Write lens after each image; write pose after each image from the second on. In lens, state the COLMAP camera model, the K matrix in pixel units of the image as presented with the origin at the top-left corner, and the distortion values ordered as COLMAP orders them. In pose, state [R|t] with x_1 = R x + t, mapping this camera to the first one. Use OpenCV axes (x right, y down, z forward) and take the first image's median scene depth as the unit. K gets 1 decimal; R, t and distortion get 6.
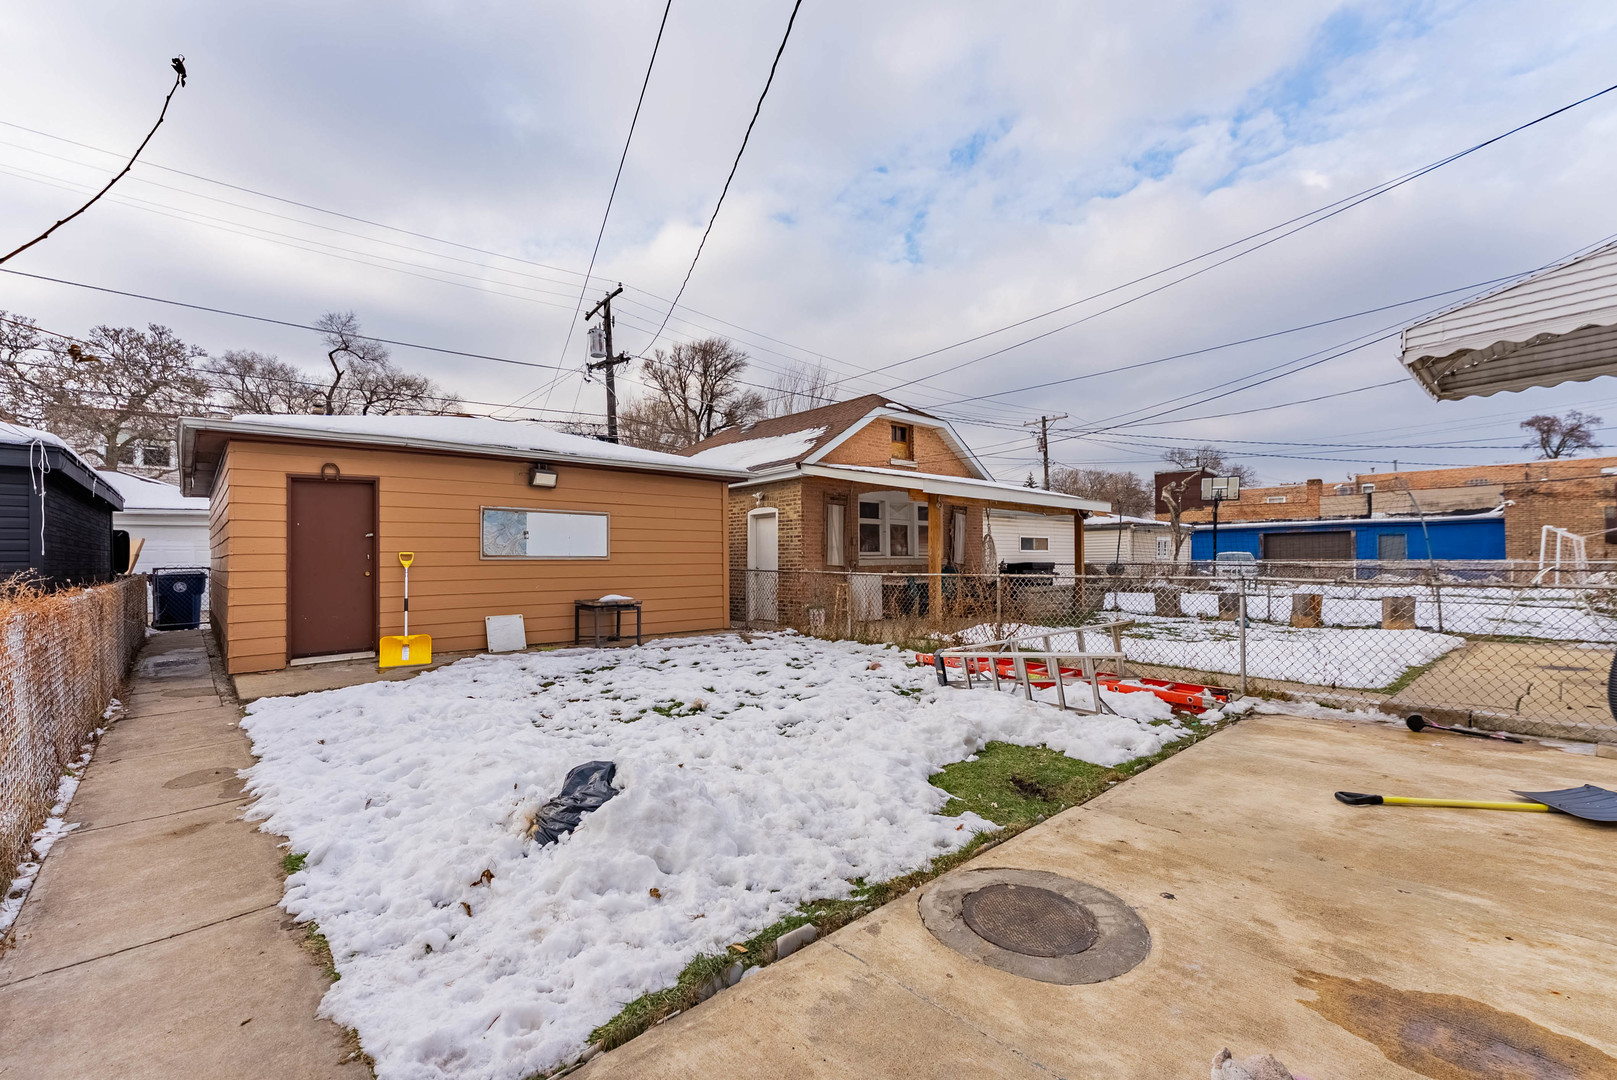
lens RADIAL K [[697.8, 0, 808.5], [0, 697.8, 540.0], [0, 0, 1]] dist [0.002426, -0.000042]
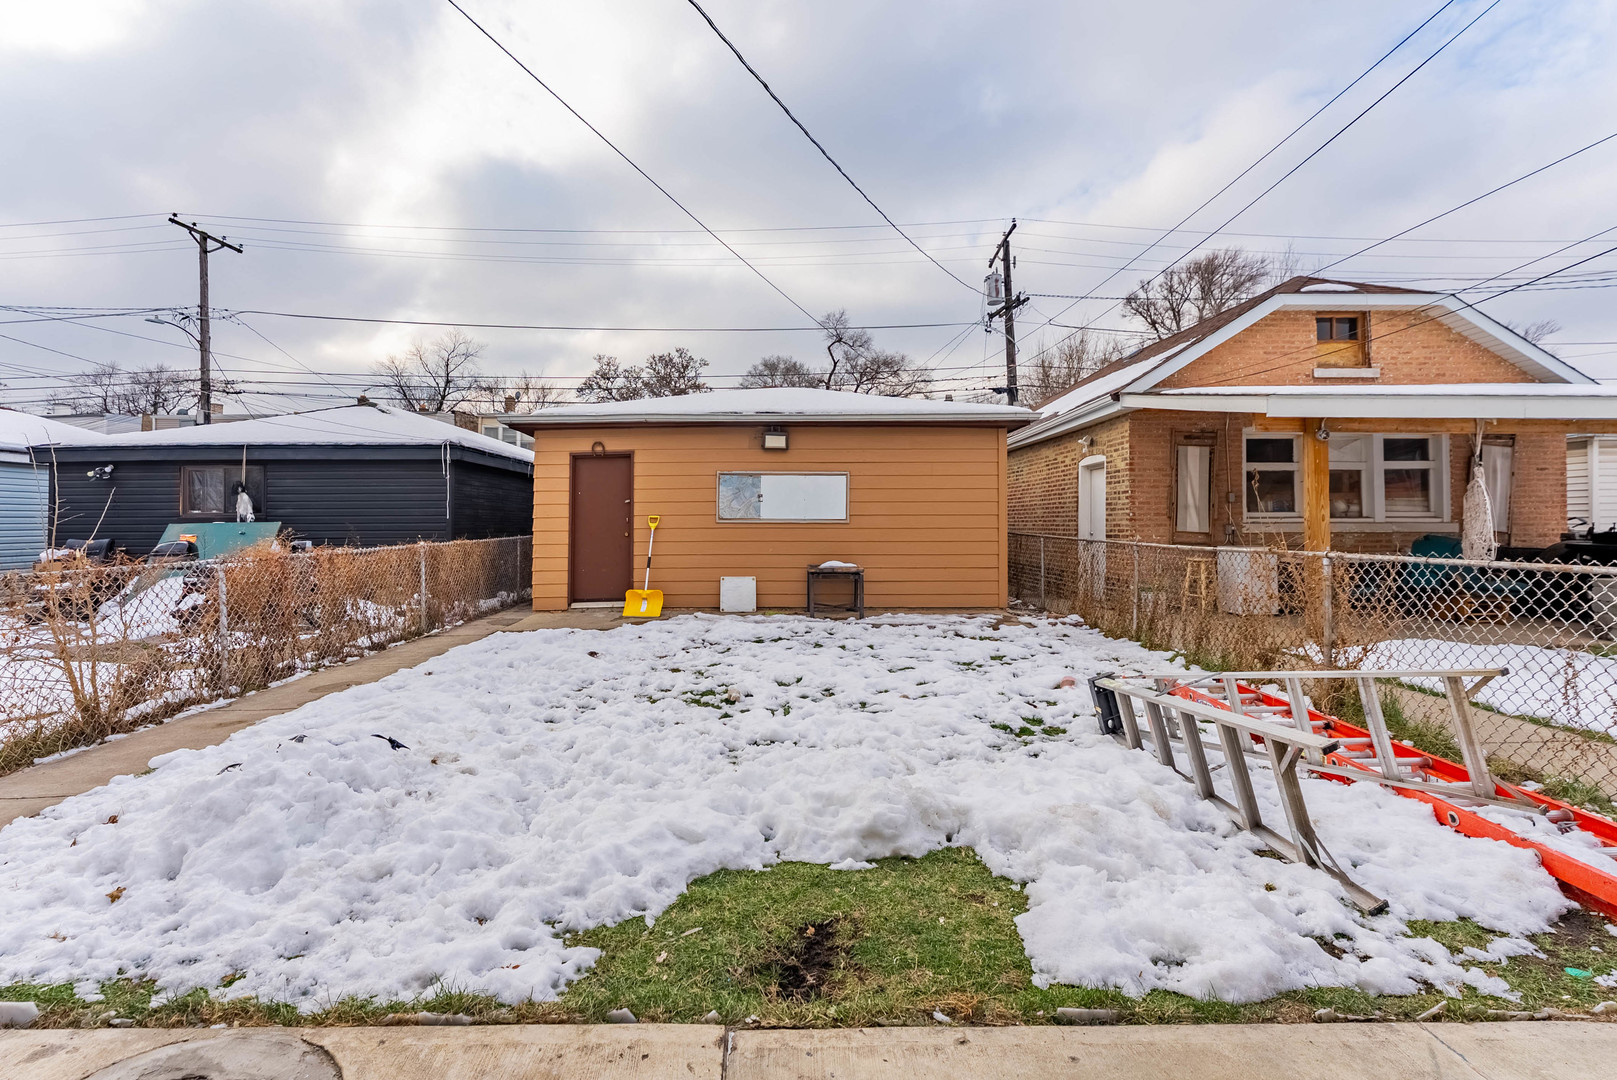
lens RADIAL K [[708.7, 0, 775.5], [0, 708.7, 501.8], [0, 0, 1]] dist [0.001395, -0.000508]
pose [[0.733869, -0.015729, -0.679109, 0.284275], [0.016742, 0.999847, -0.005065, 0.003434], [0.679085, -0.007652, 0.734020, 0.245210]]
